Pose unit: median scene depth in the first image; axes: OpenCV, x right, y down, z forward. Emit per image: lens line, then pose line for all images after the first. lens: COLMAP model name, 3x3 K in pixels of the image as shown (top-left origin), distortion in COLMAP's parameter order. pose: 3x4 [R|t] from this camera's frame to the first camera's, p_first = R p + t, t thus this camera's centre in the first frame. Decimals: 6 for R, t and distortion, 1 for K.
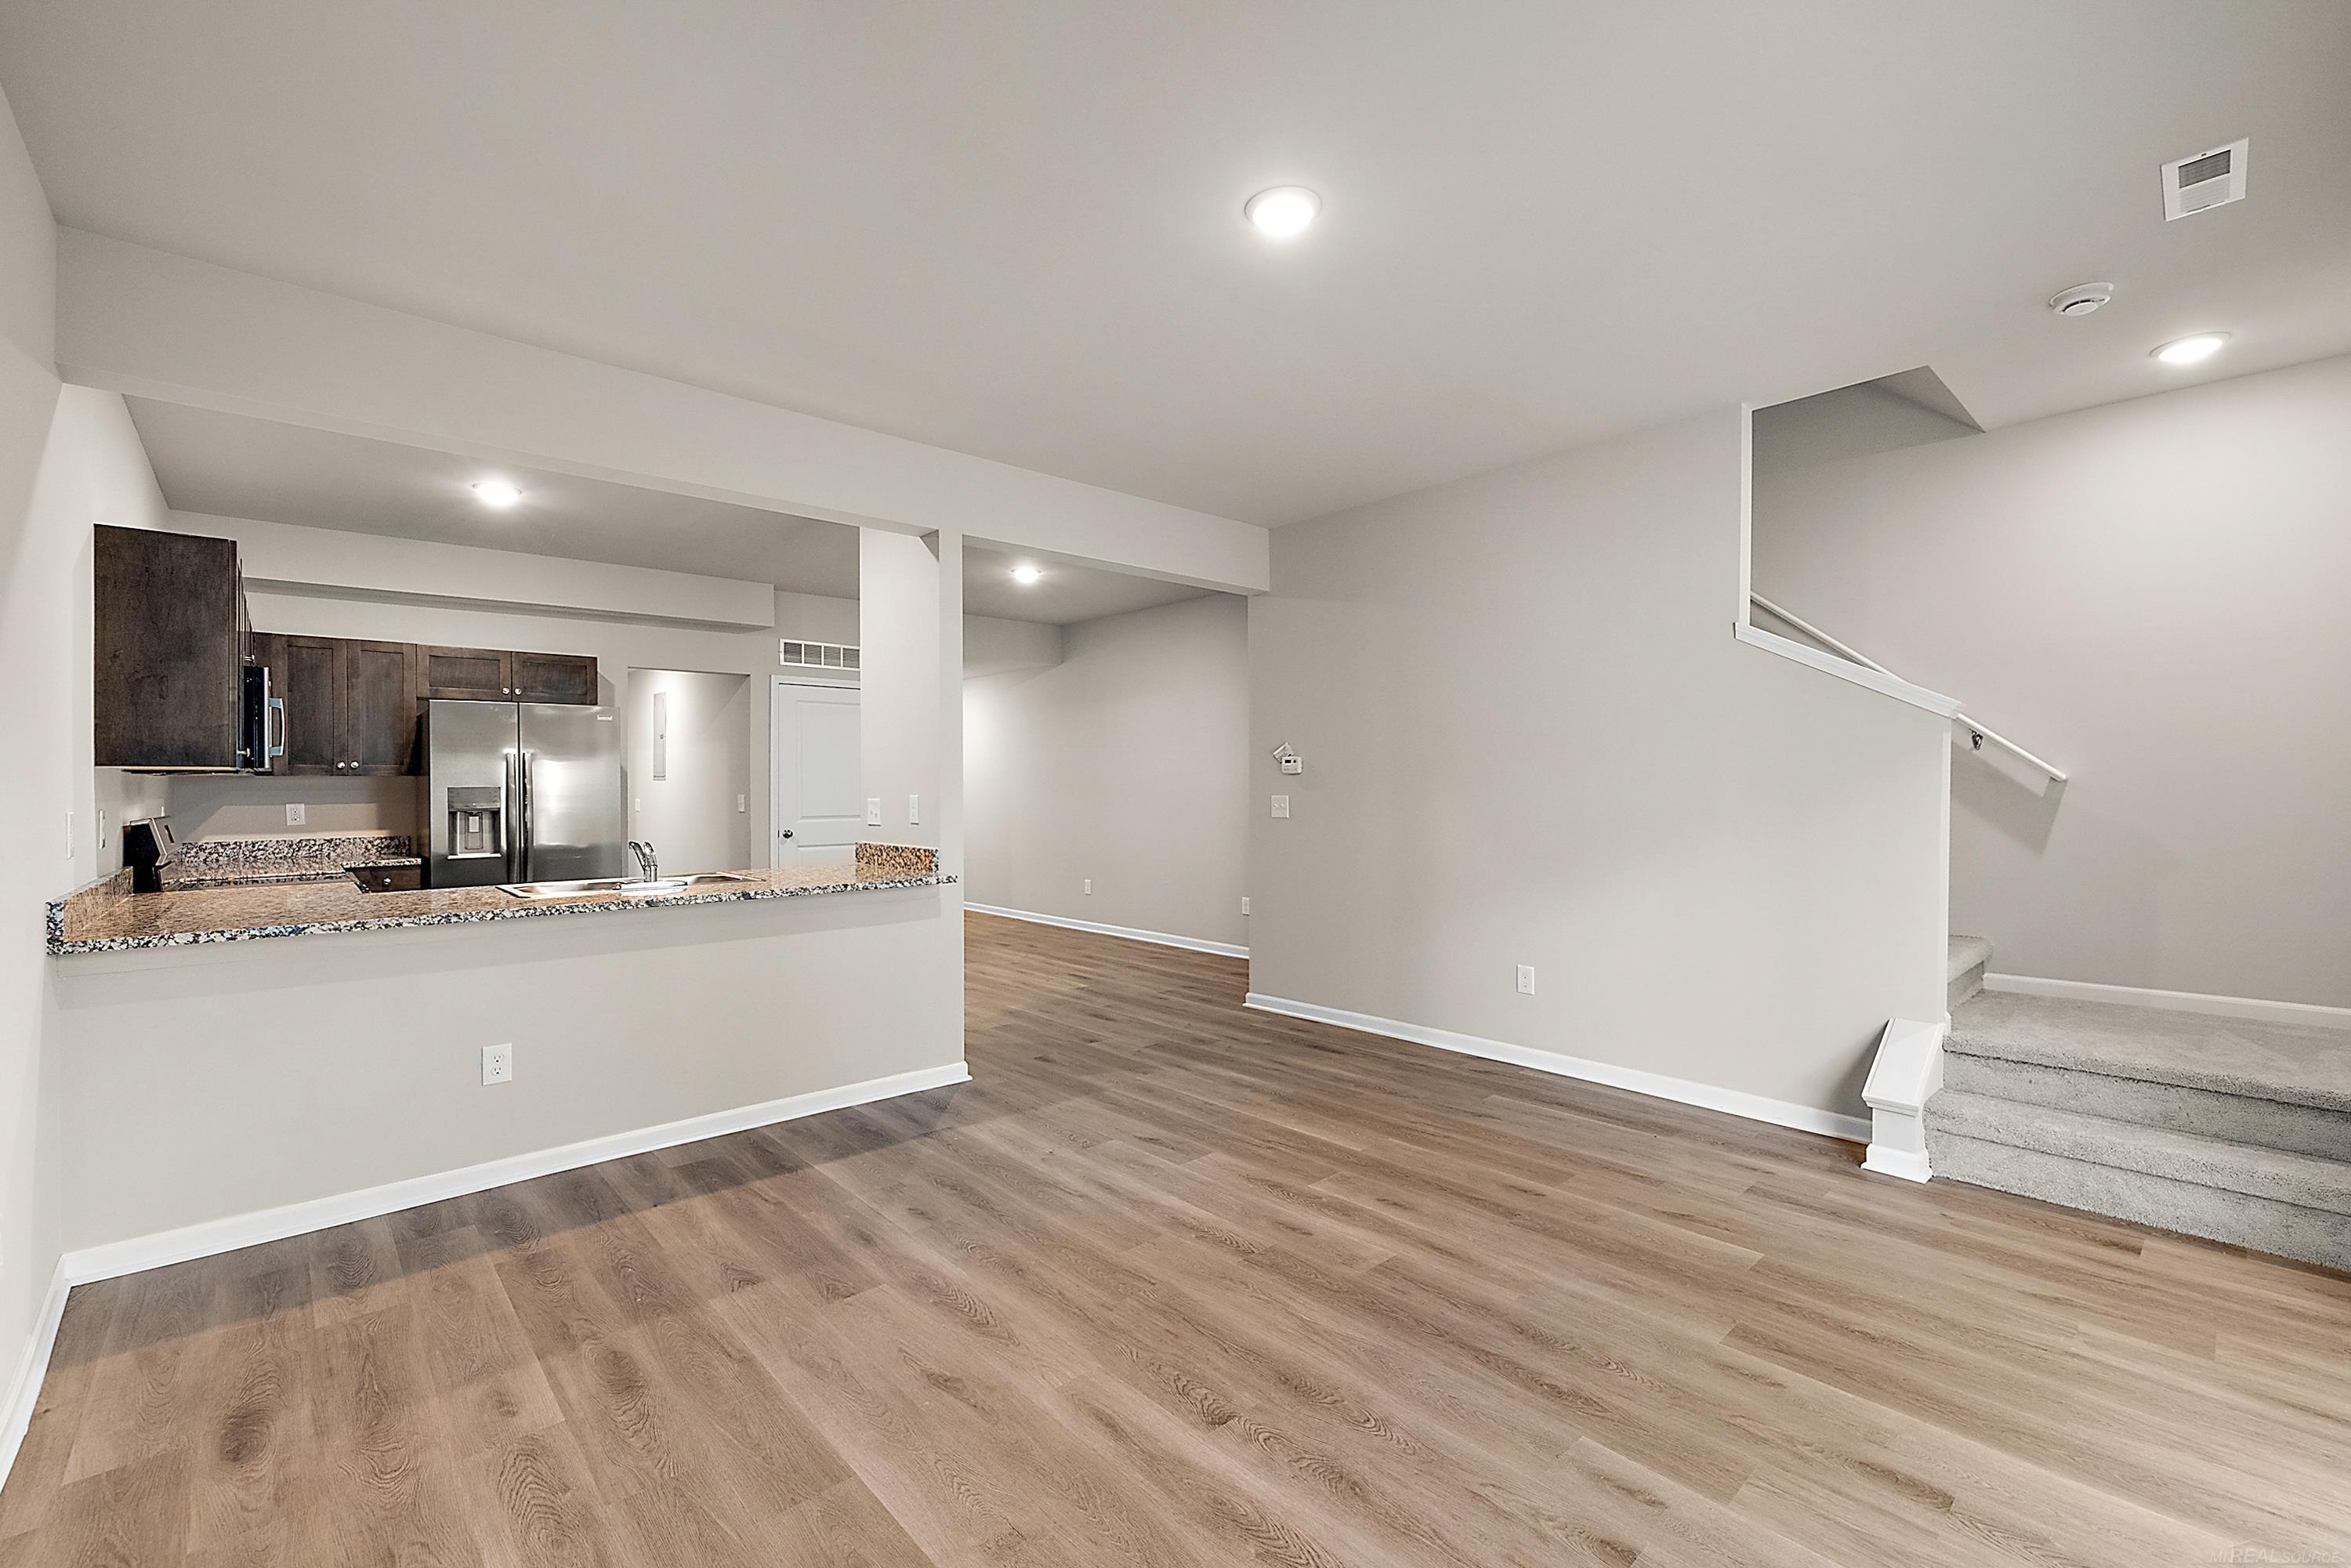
lens RADIAL K [[992.4, 0, 1171.6], [0, 992.4, 781.6], [0, 0, 1]] dist [-0.000324, 0.000431]
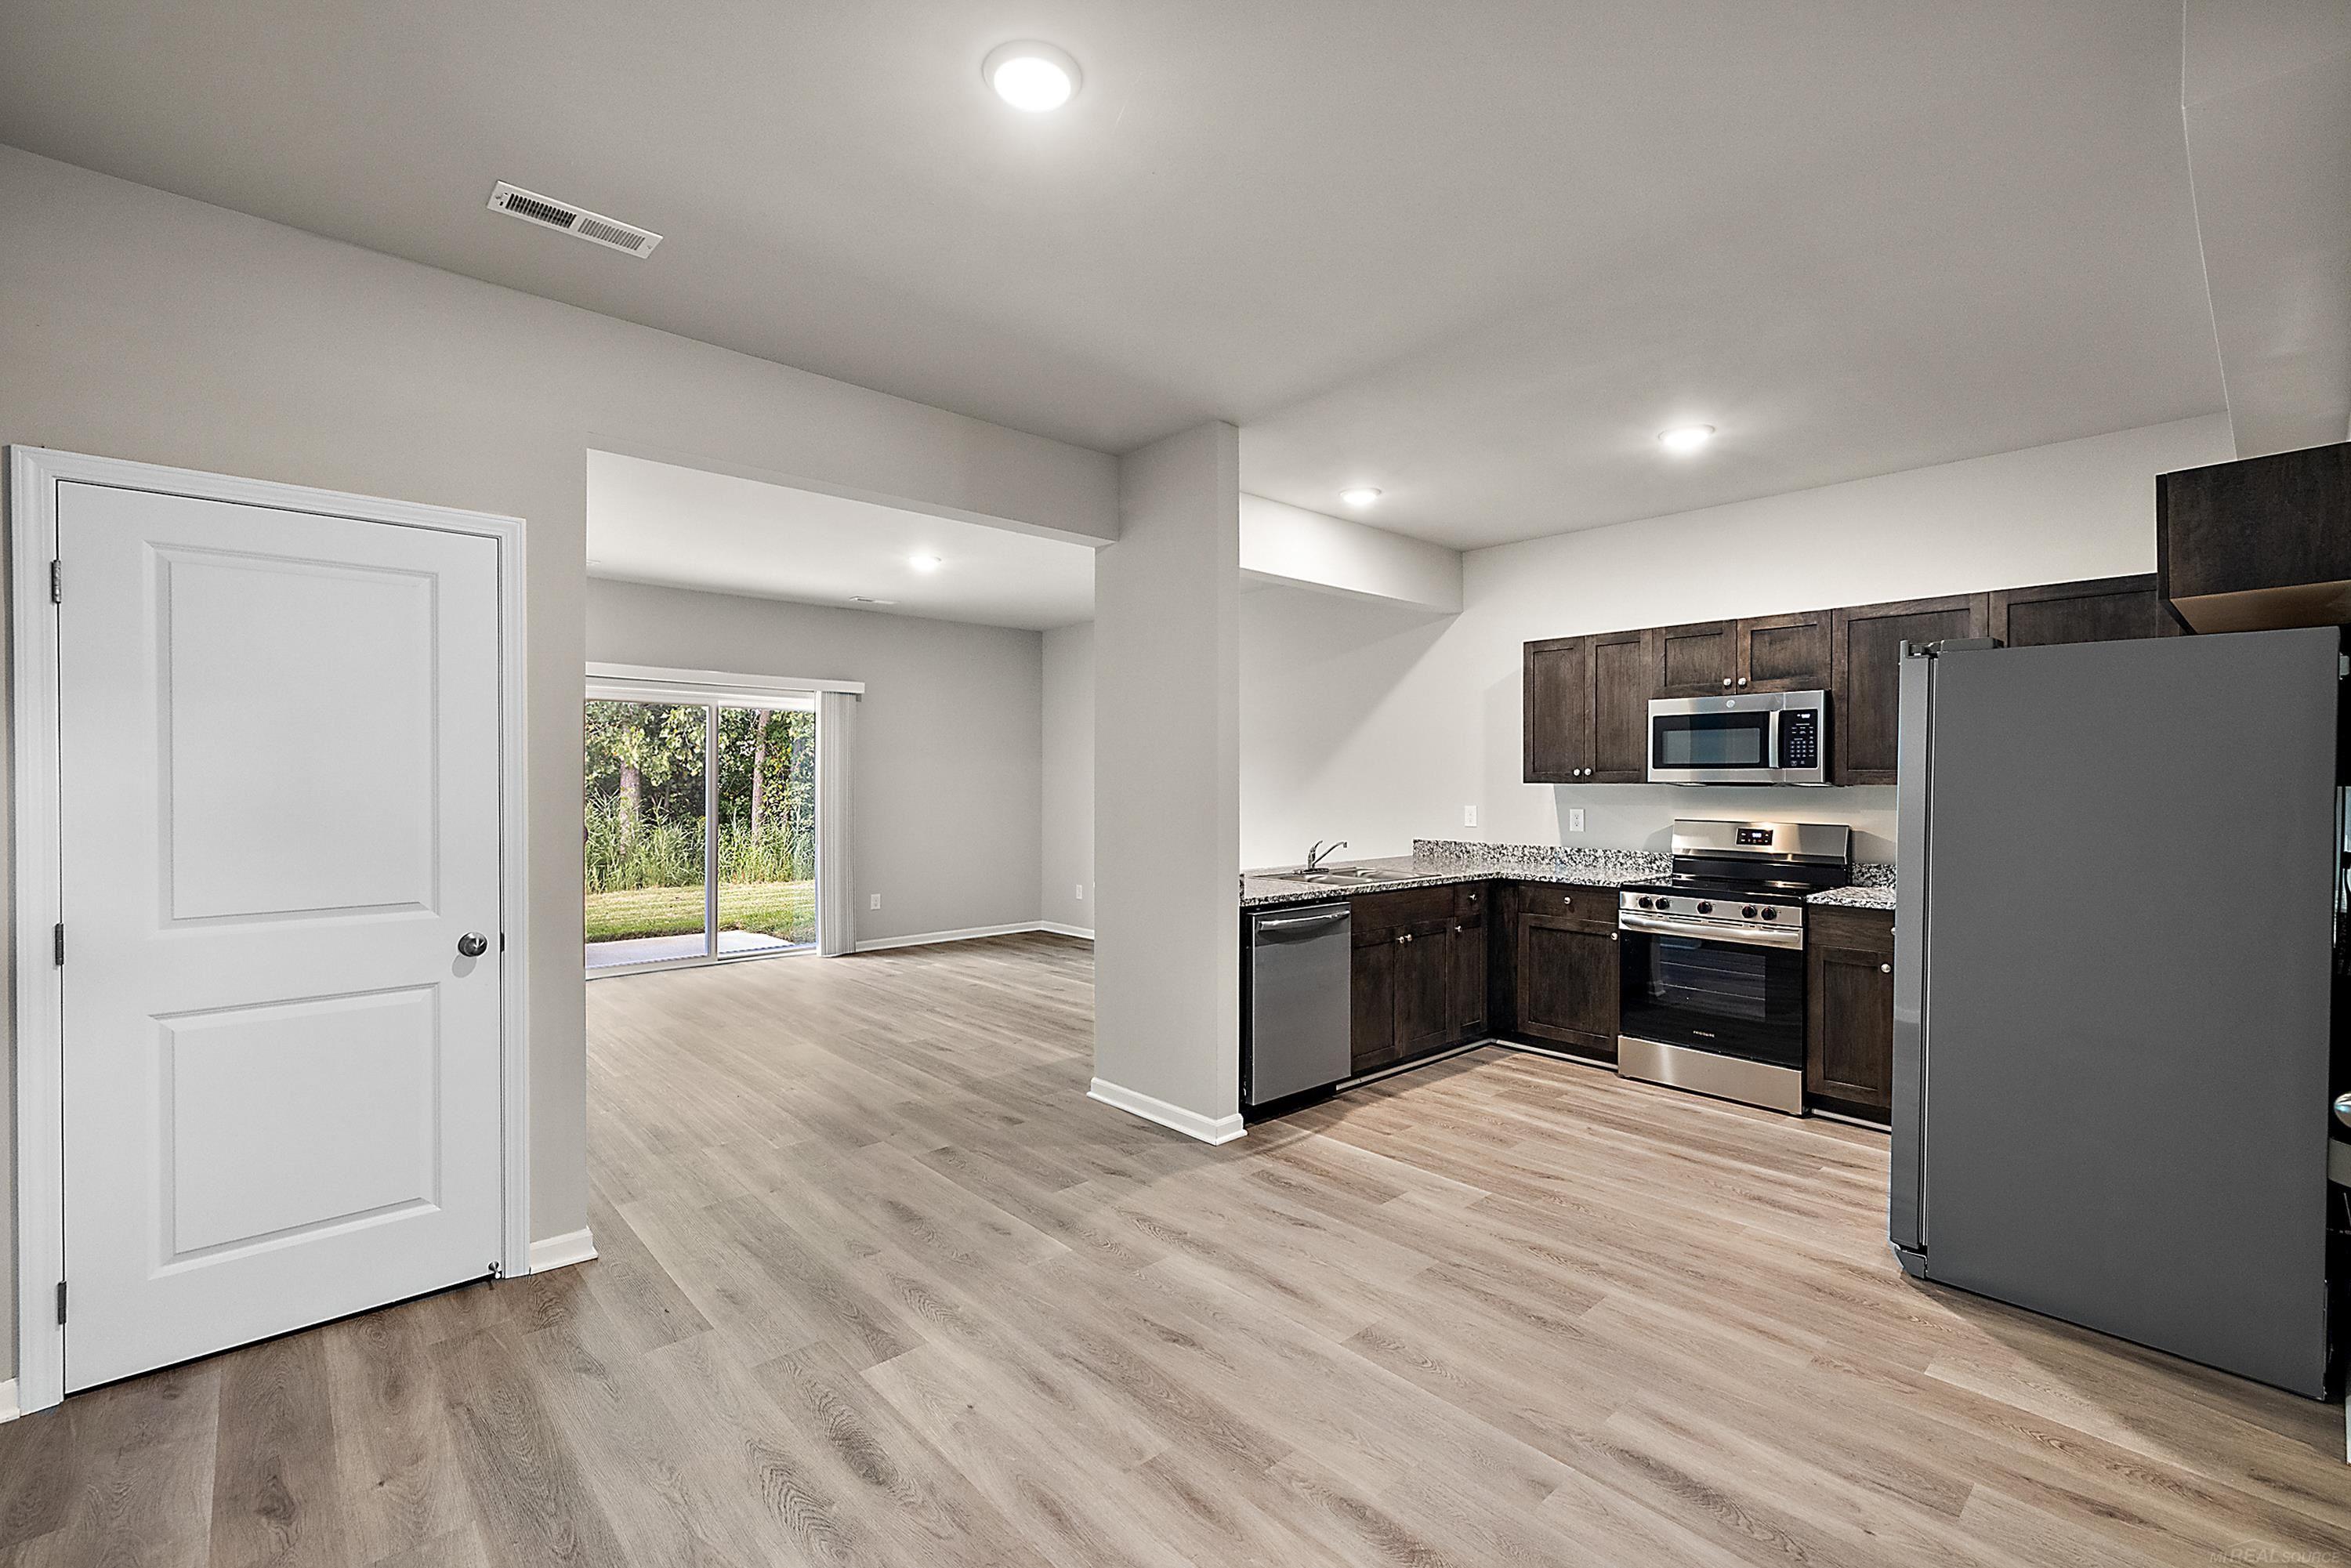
lens RADIAL K [[1002.1, 0, 1176.7], [0, 1002.1, 786.2], [0, 0, 1]] dist [-0.000922, 0.000632]
pose [[-0.999982, 0.003042, -0.005132, -0.401587], [0.003030, 0.999993, 0.002364, -0.019584], [0.005139, 0.002349, -0.999984, 2.800029]]
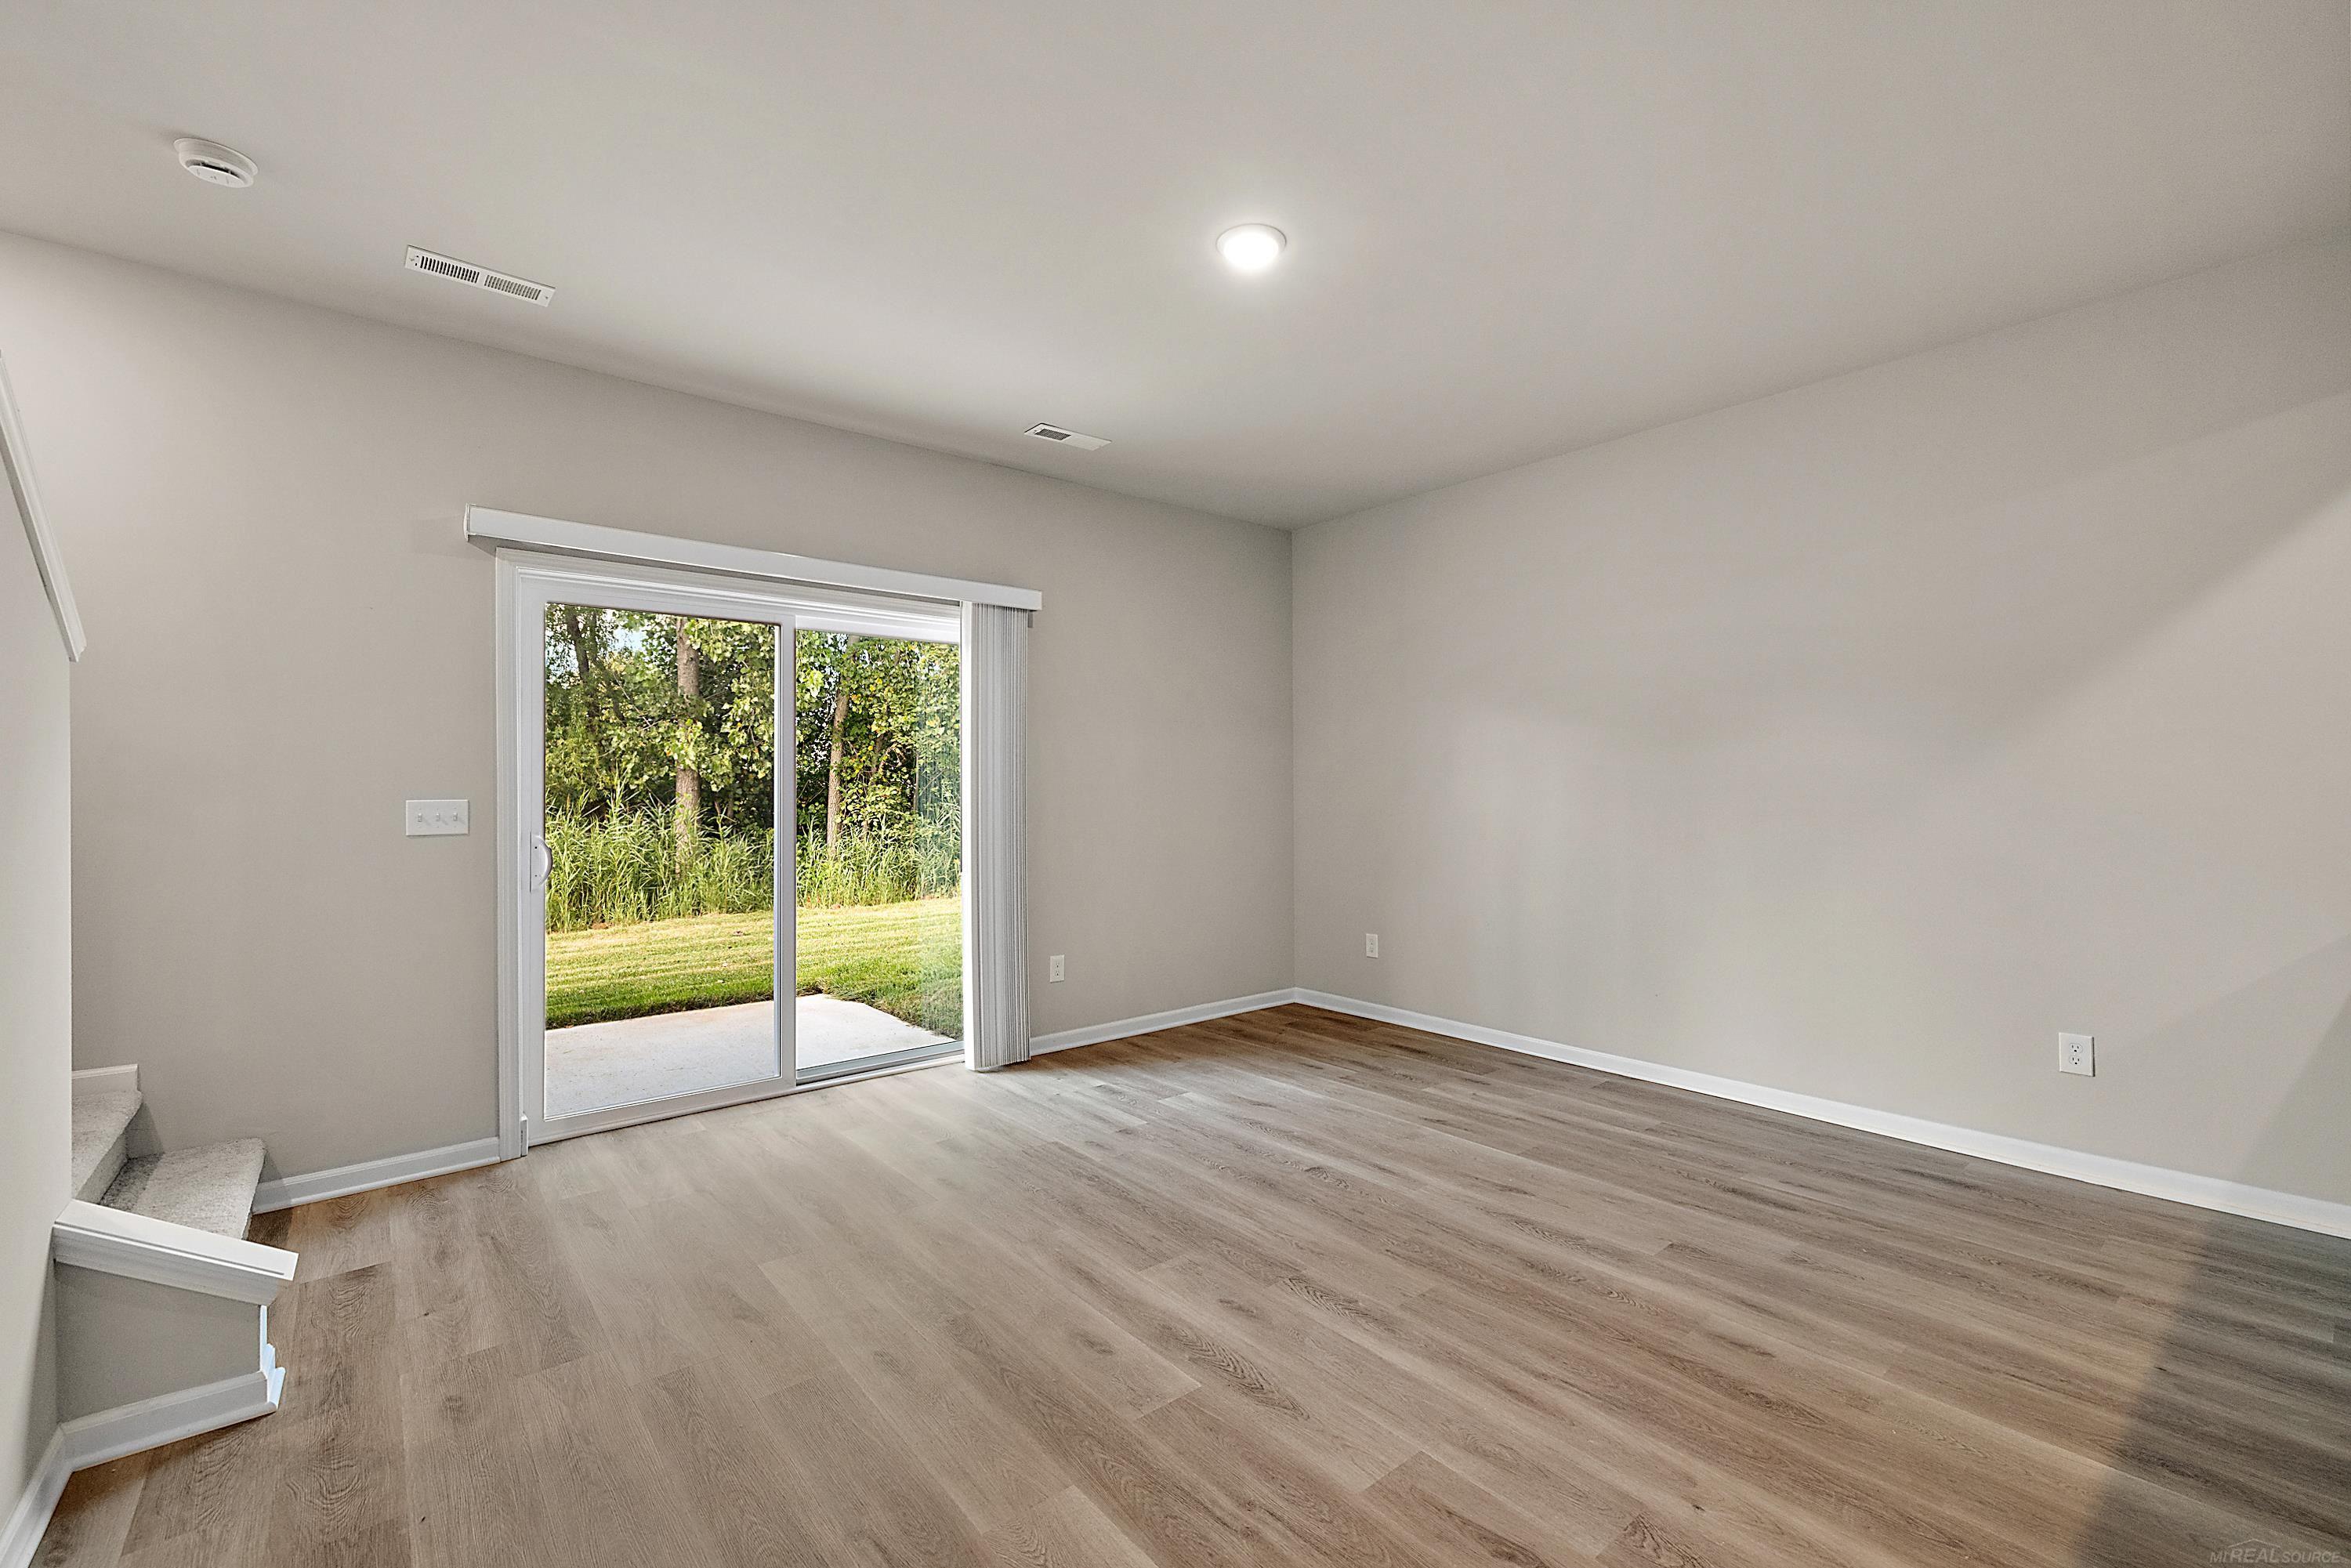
lens RADIAL K [[992.4, 0, 1171.6], [0, 992.4, 781.6], [0, 0, 1]] dist [-0.000324, 0.000431]
pose [[-0.998491, 0.012666, 0.053431, 0.119081], [0.012050, 0.999857, -0.011831, 0.020352], [-0.053573, -0.011169, -0.998501, 1.678940]]
